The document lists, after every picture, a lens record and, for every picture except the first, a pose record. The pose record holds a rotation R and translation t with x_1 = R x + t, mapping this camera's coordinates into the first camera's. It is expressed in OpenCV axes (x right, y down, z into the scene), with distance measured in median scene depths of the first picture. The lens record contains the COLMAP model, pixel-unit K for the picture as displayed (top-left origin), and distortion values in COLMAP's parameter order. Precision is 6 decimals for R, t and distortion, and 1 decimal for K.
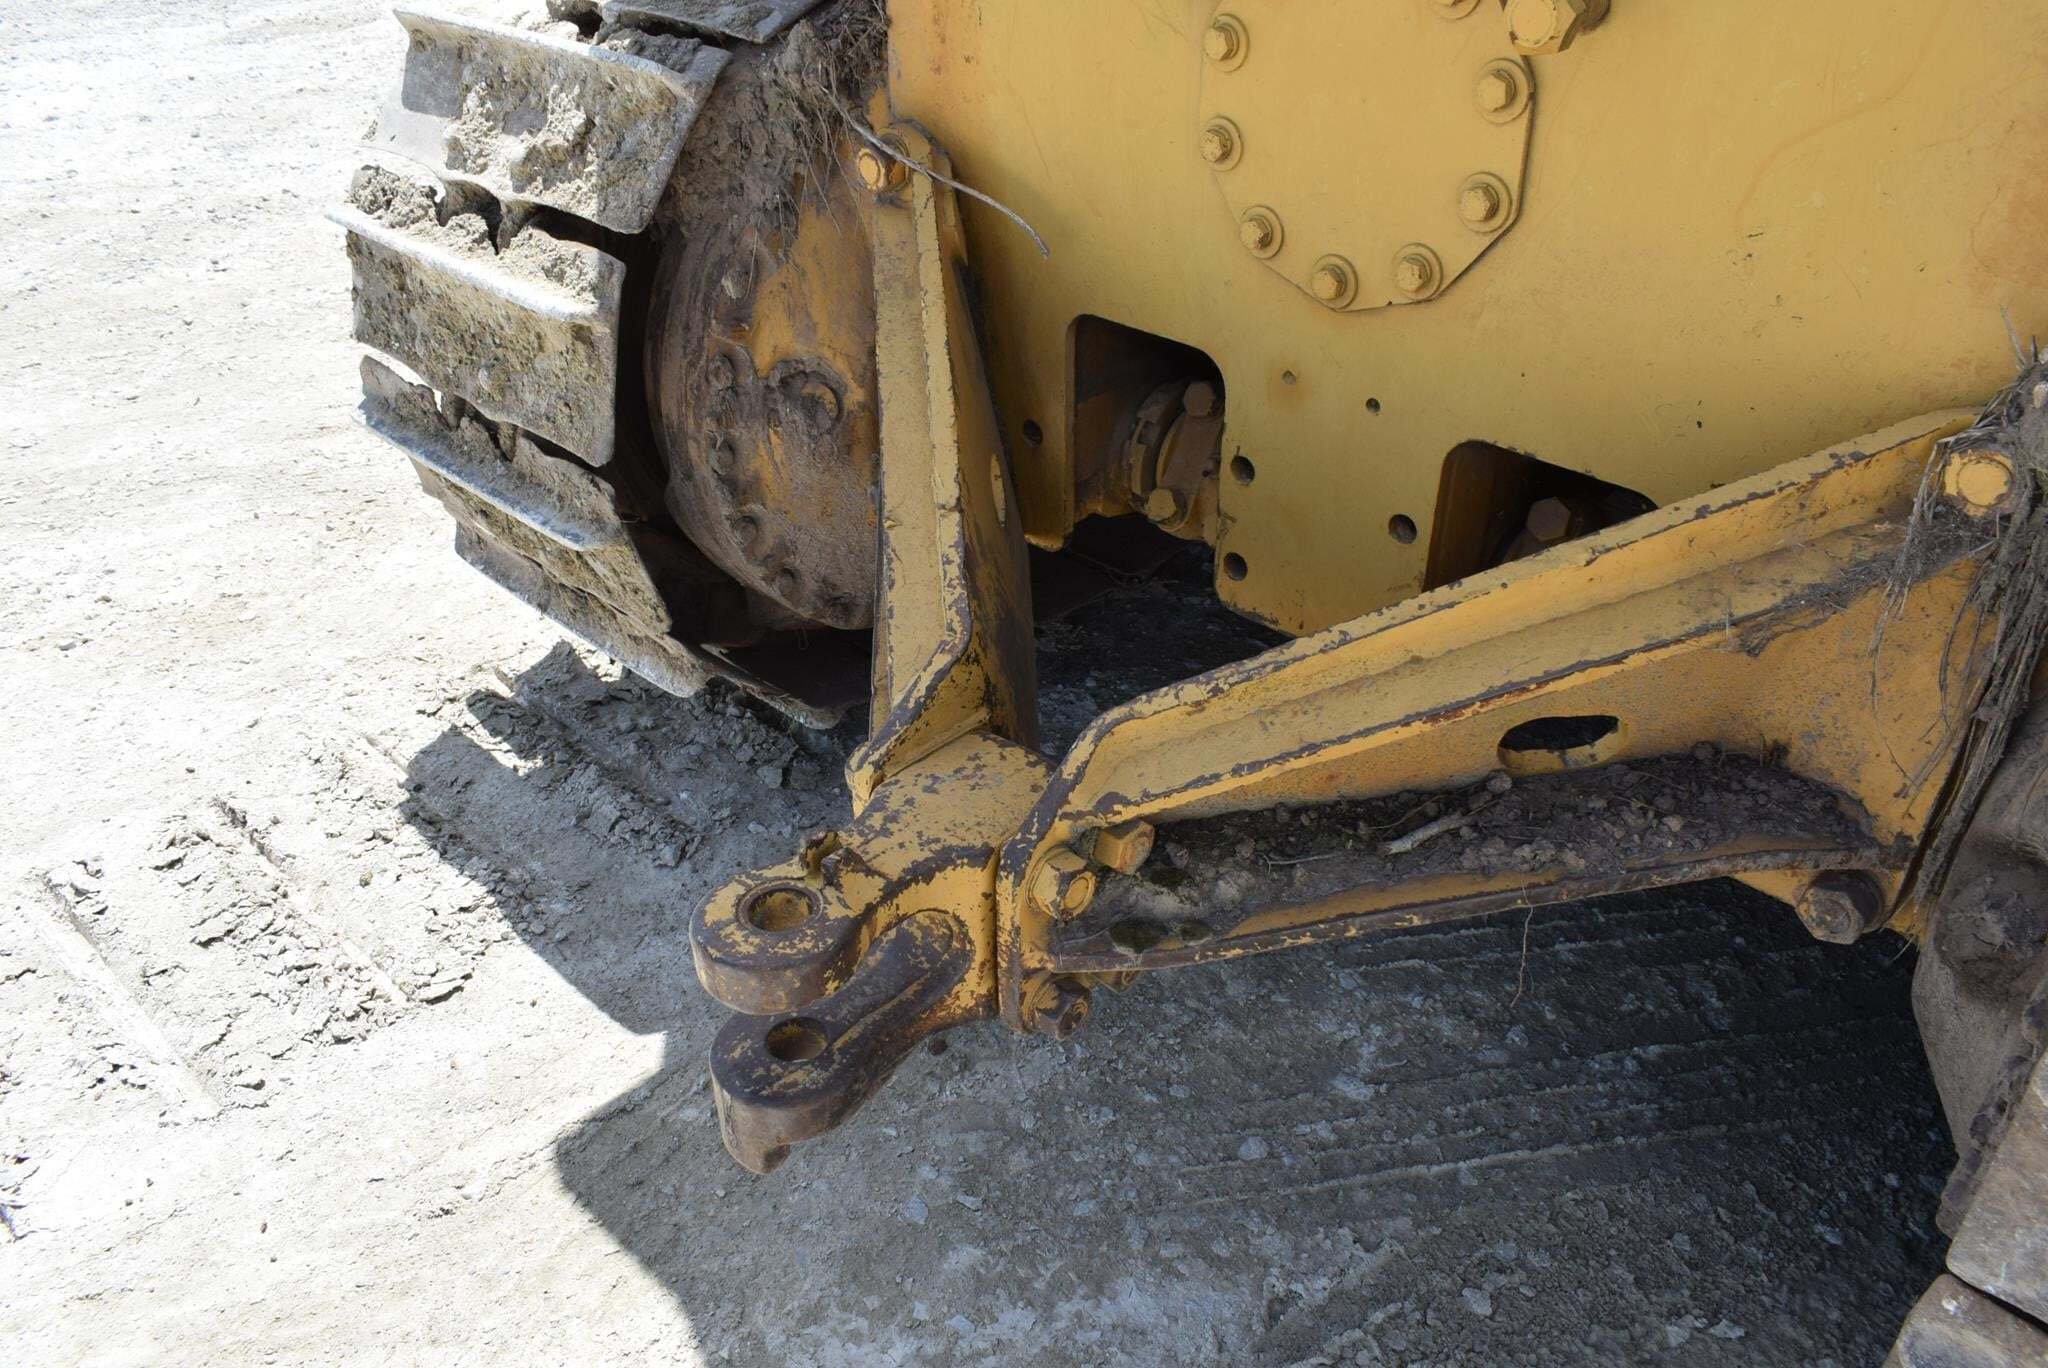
lens RADIAL K [[1559.0, 0, 1039.2], [0, 1559.0, 686.5], [0, 0, 1]] dist [-0.008777, -0.000367]
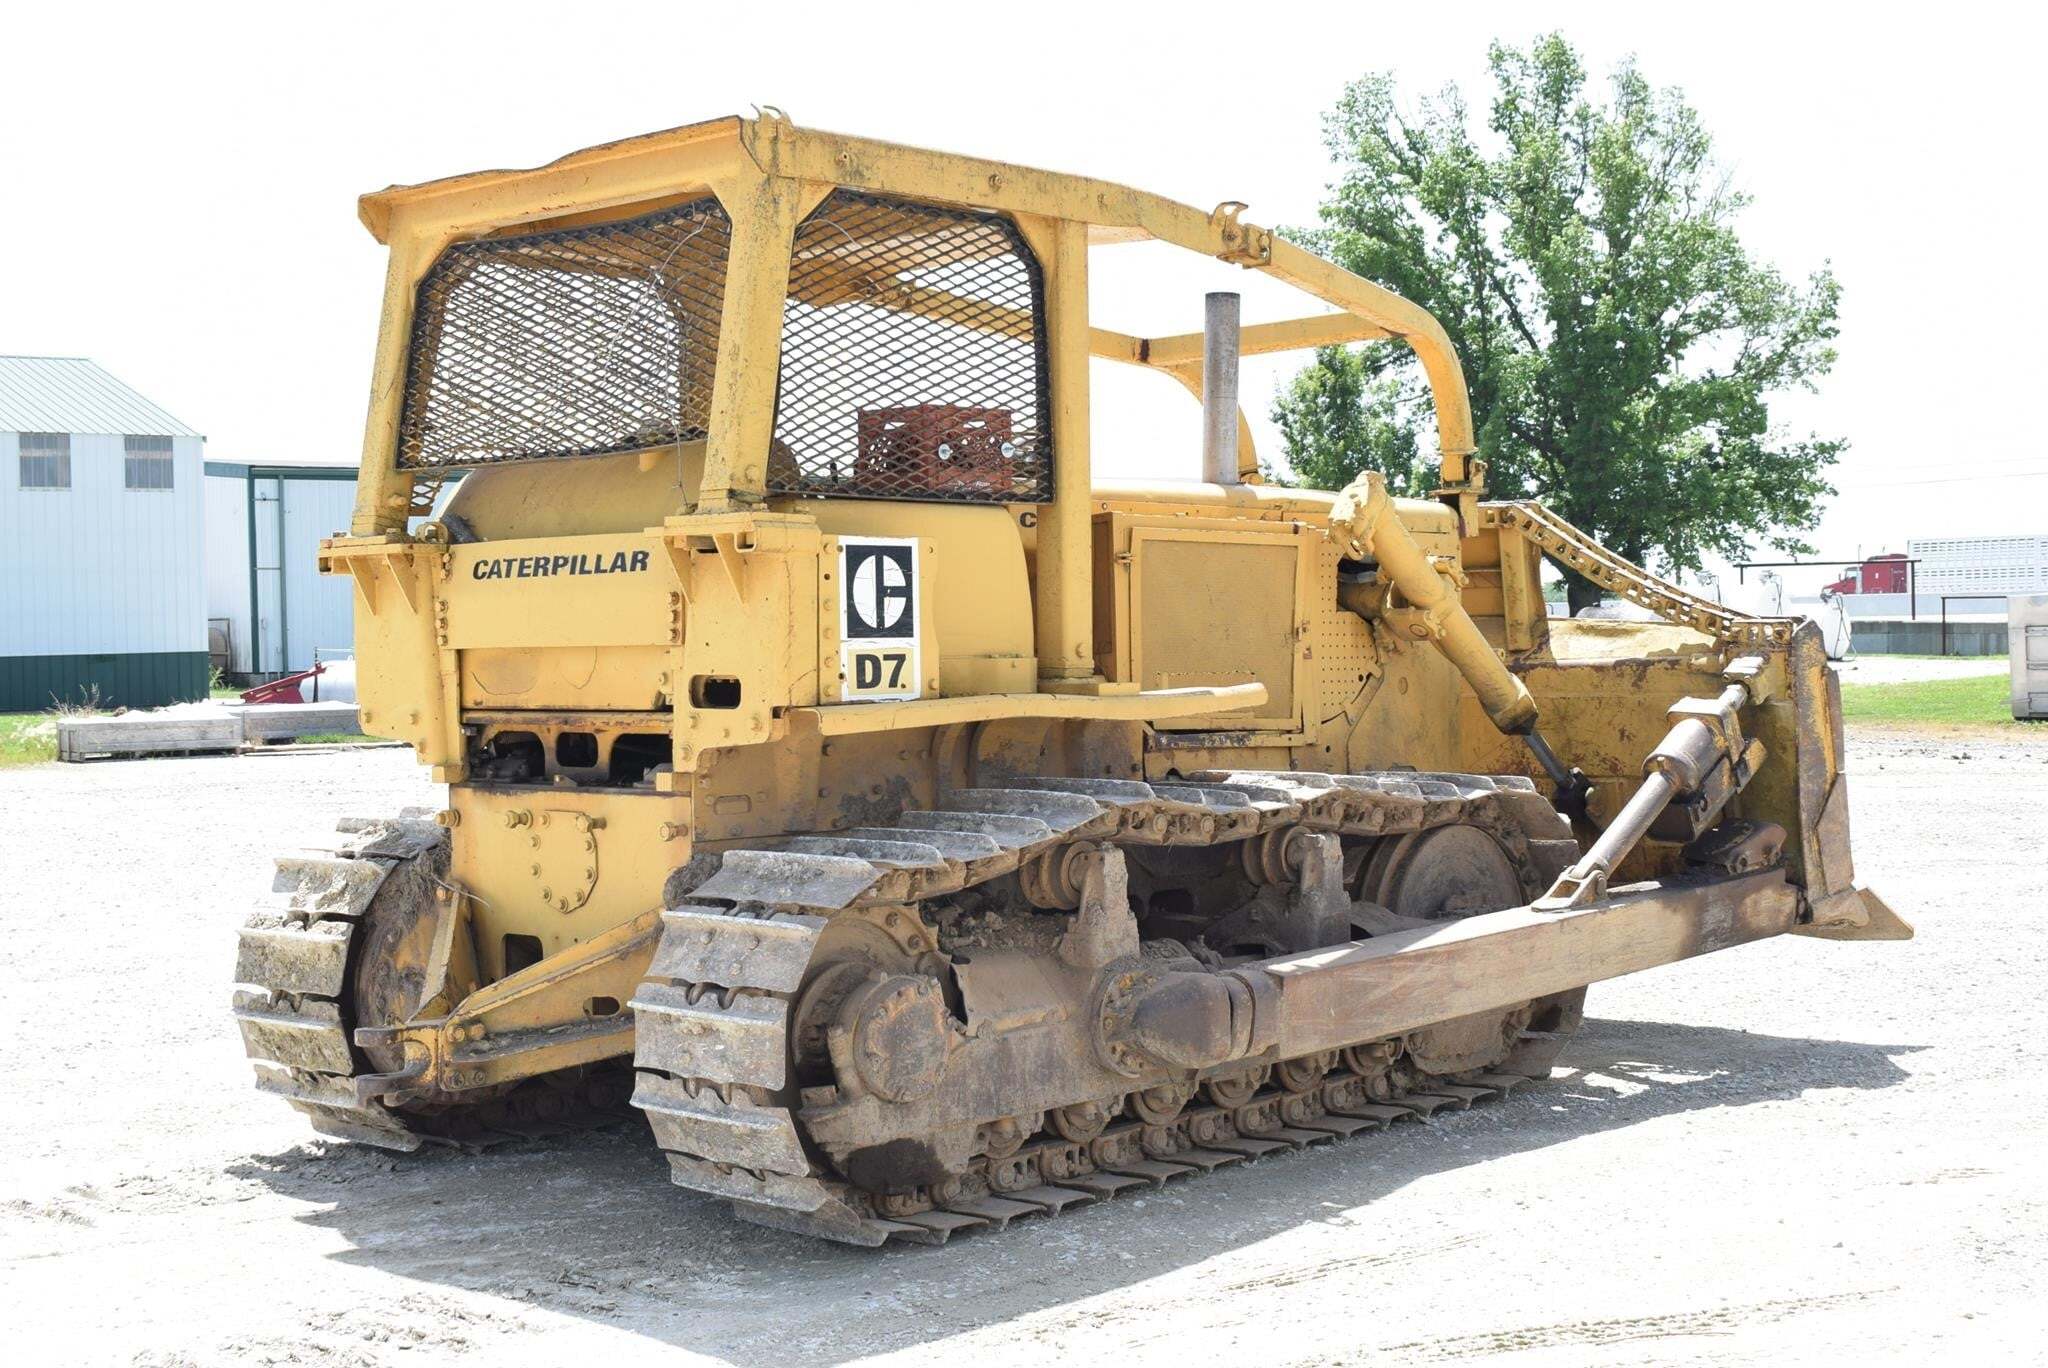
lens RADIAL K [[2774.5, 0, 1024.3], [0, 2774.5, 689.9], [0, 0, 1]] dist [-0.003783, 0.000000]
pose [[0.999976, -0.006909, 0.000849, 0.953886], [0.006294, 0.845276, -0.534293, 2.068909], [0.002974, 0.534286, 0.845299, -3.497779]]
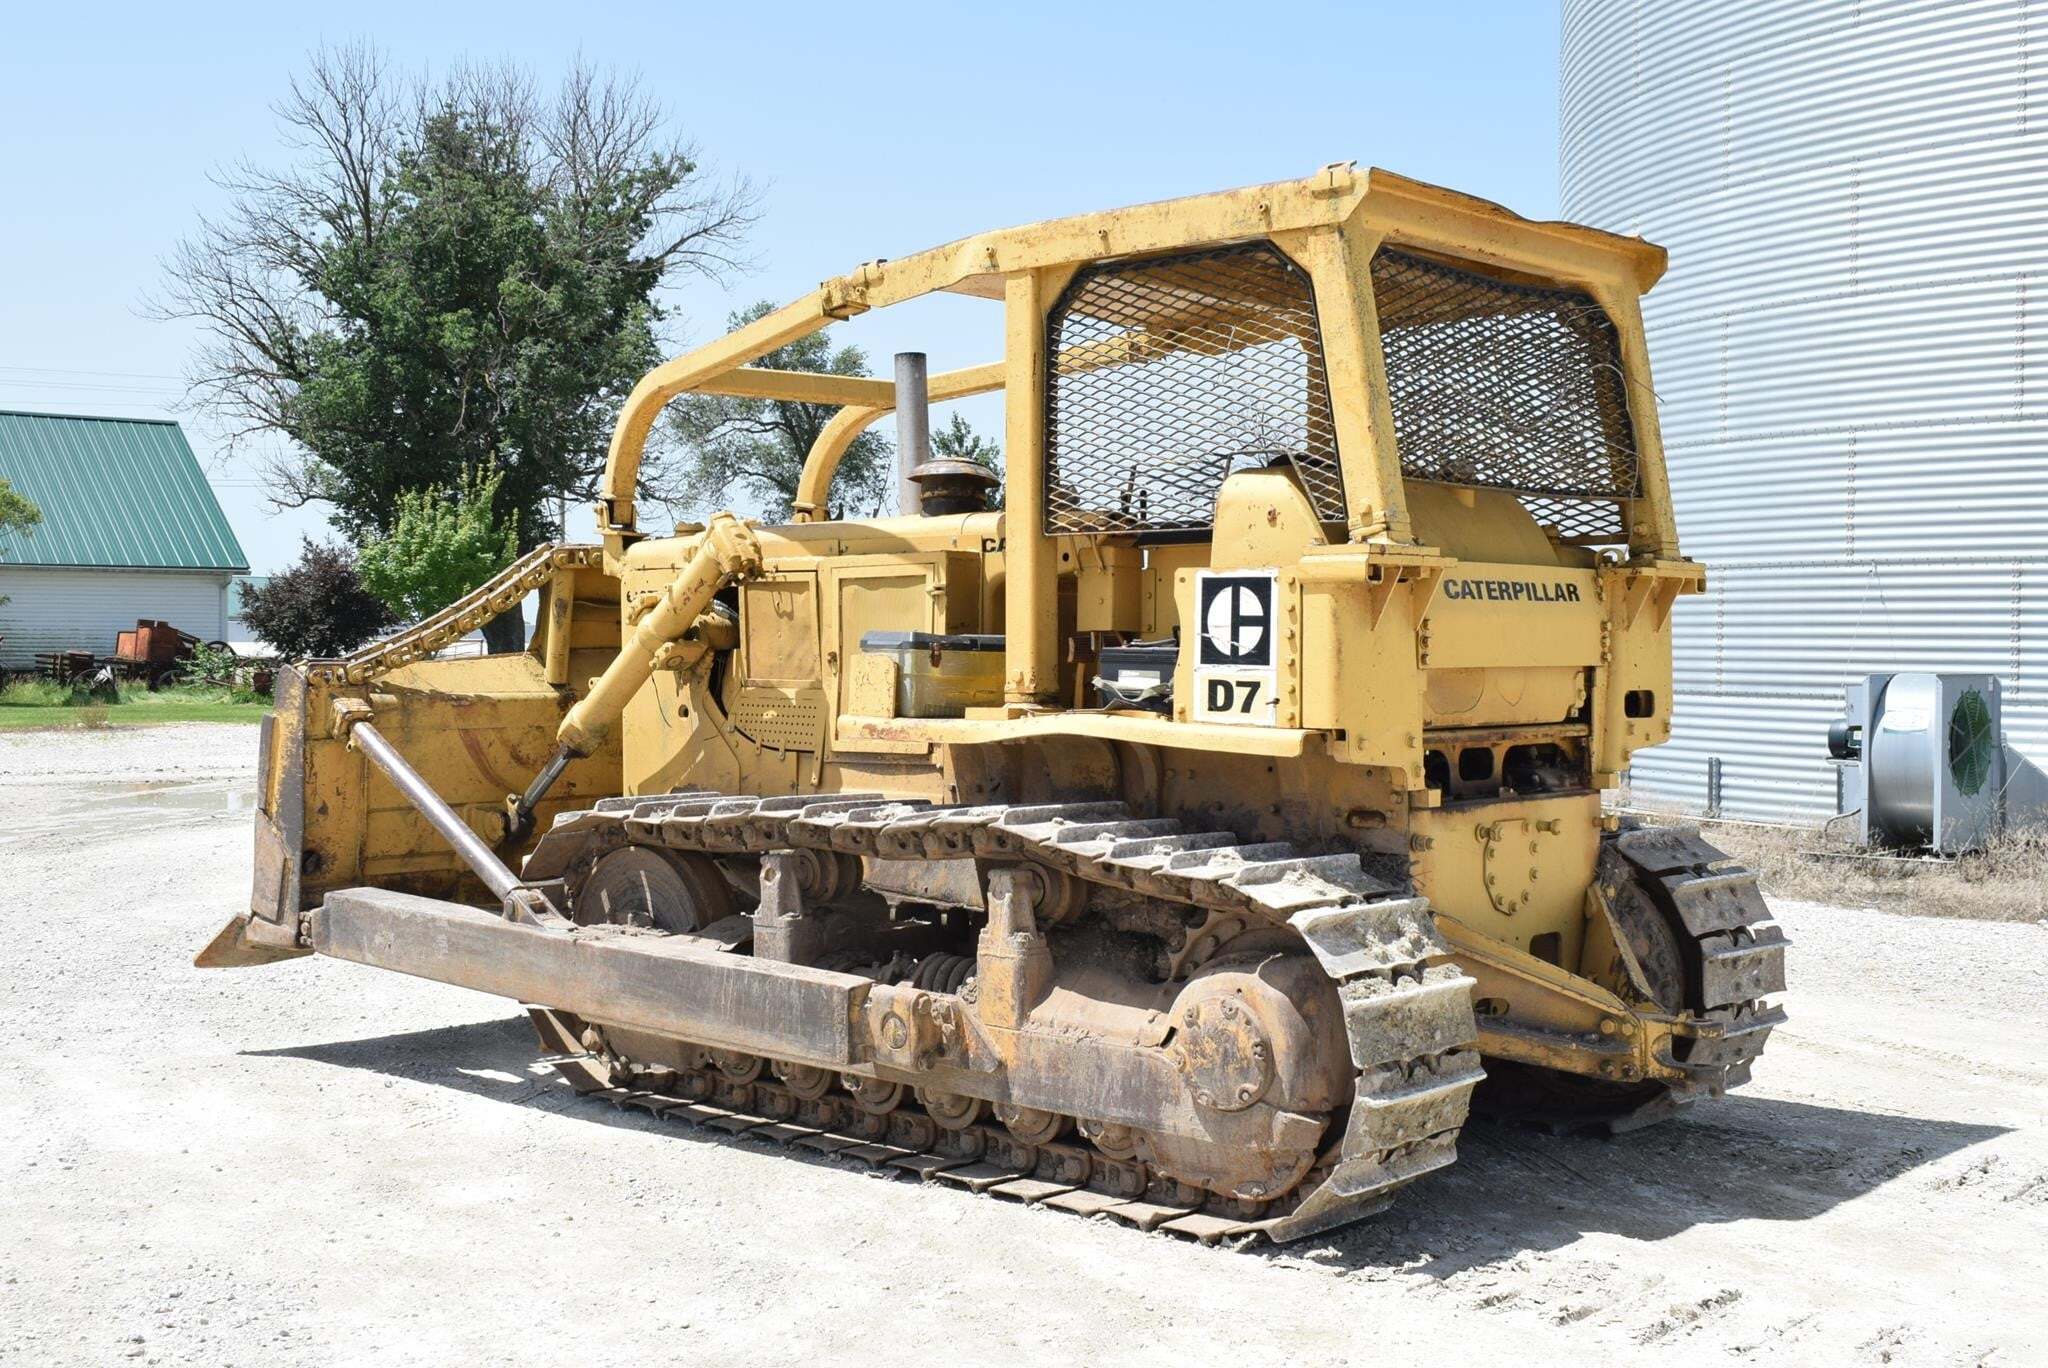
lens RADIAL K [[2360.7, 0, 1013.9], [0, 2360.7, 663.8], [0, 0, 1]] dist [-0.044455, 0.000000]
pose [[-0.011466, 0.002769, 0.999930, -4.226583], [0.550264, 0.834981, 0.003998, -1.114636], [-0.834912, 0.550272, -0.011097, 1.364991]]
